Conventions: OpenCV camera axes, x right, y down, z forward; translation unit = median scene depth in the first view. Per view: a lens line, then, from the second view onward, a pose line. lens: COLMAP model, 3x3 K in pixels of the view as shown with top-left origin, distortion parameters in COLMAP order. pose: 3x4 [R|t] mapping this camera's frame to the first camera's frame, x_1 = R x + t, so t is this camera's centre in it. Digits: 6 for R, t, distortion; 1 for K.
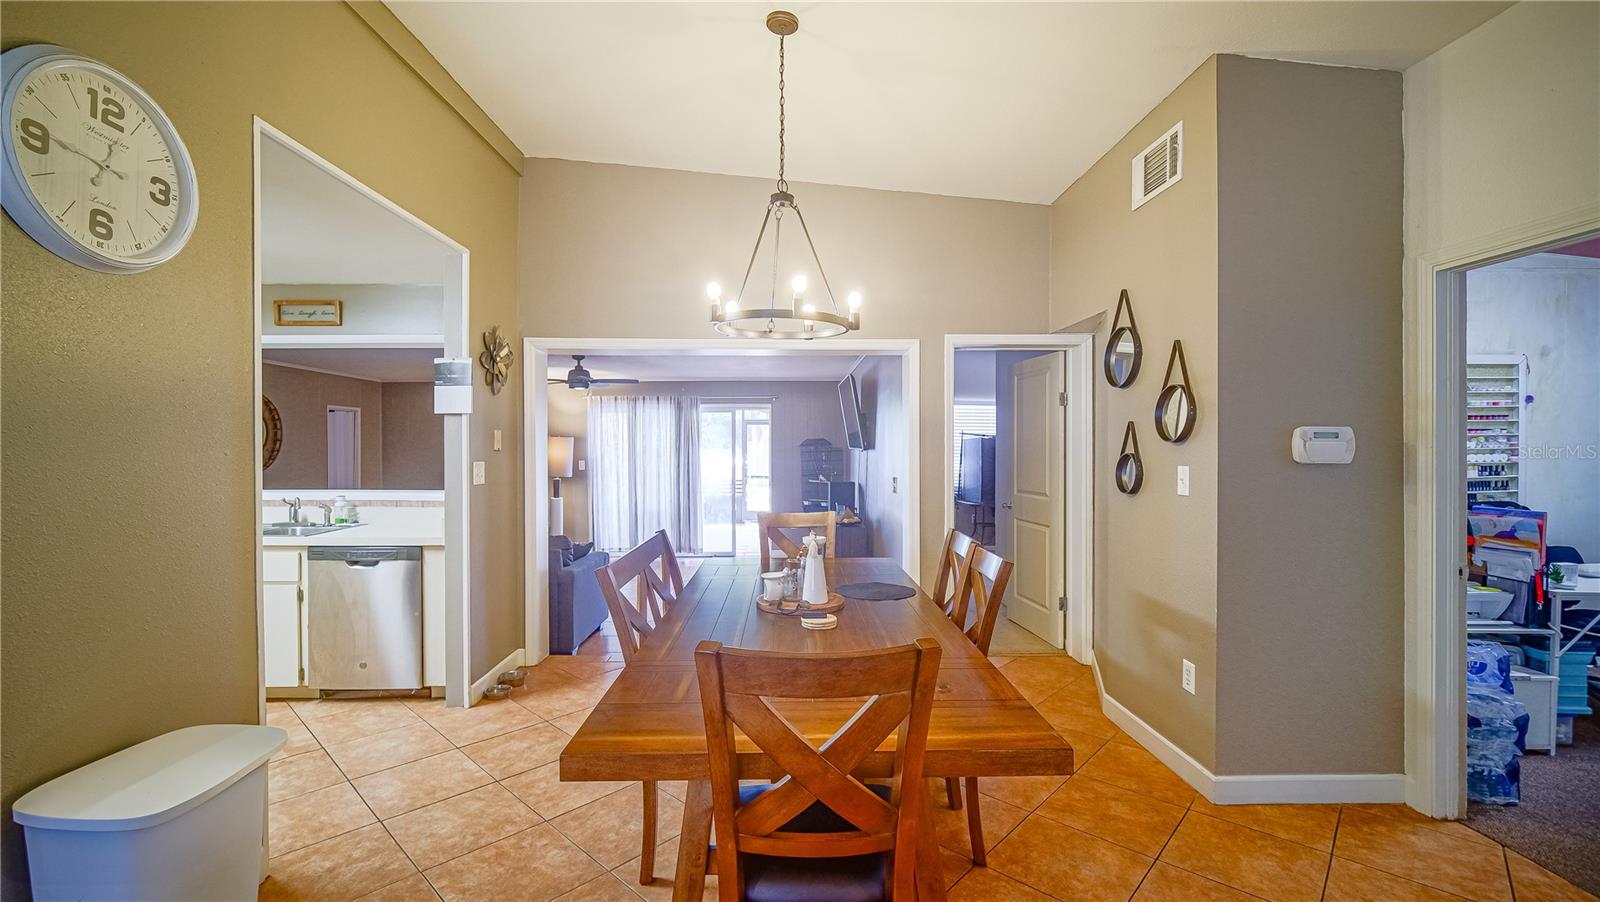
lens RADIAL K [[674.4, 0, 800.0], [0, 674.4, 451.0], [0, 0, 1]] dist [0.005253, -0.000107]
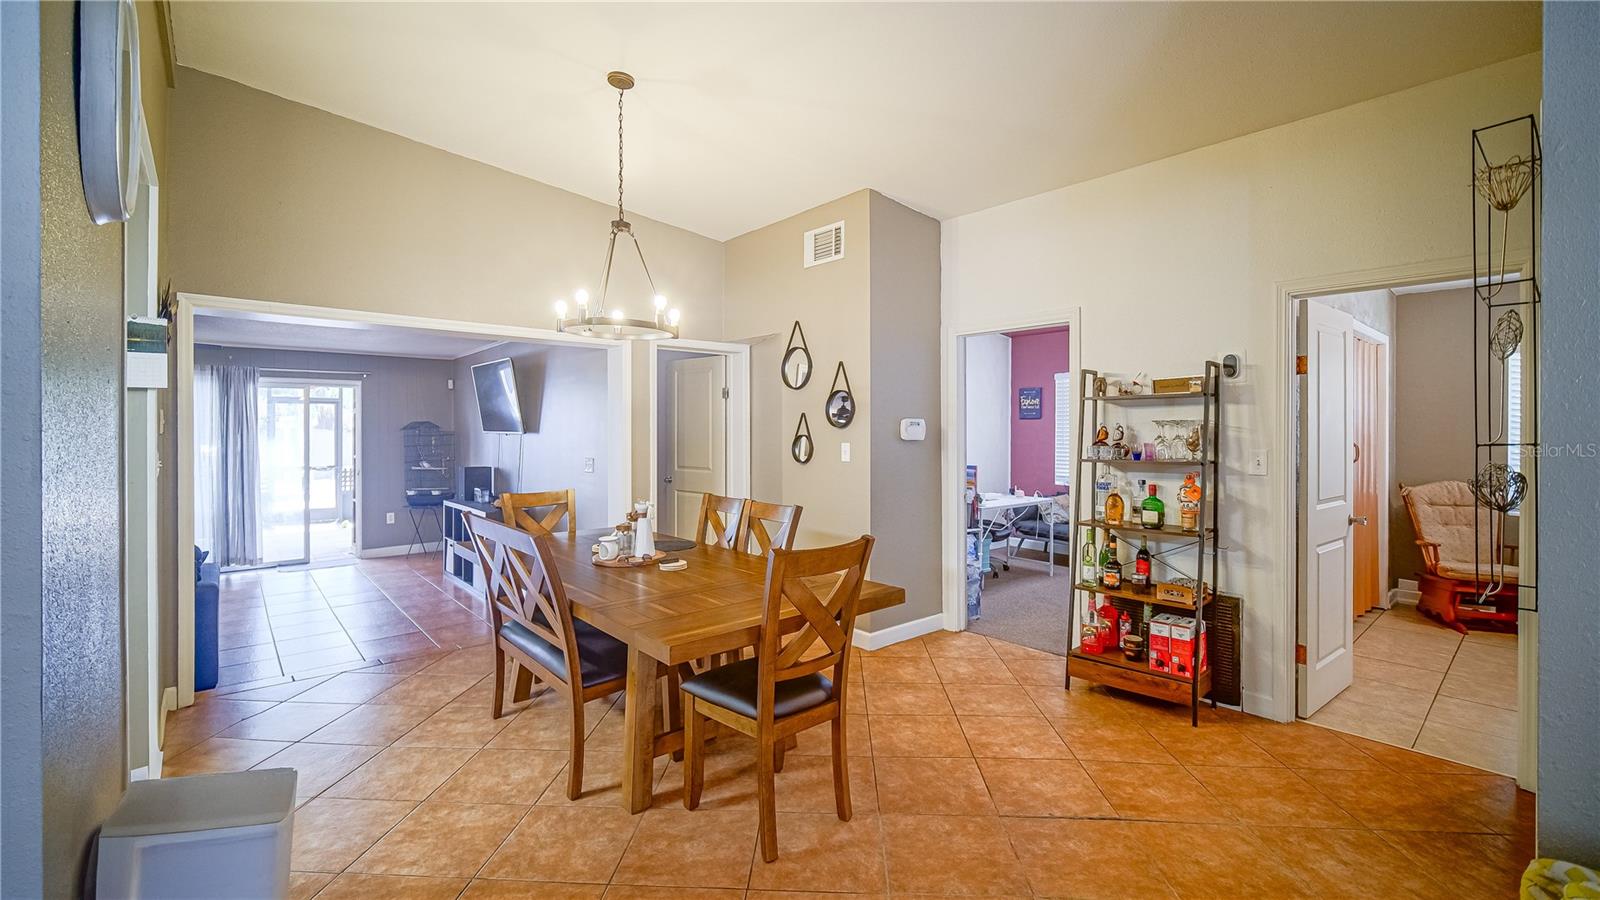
lens RADIAL K [[664.0, 0, 837.6], [0, 664.0, 425.2], [0, 0, 1]] dist [0.001319, 0.000027]
pose [[0.746380, 0.006450, 0.665488, -0.393093], [0.003740, 0.999897, -0.013886, 0.003031], [-0.665509, 0.012853, 0.746279, -0.105863]]
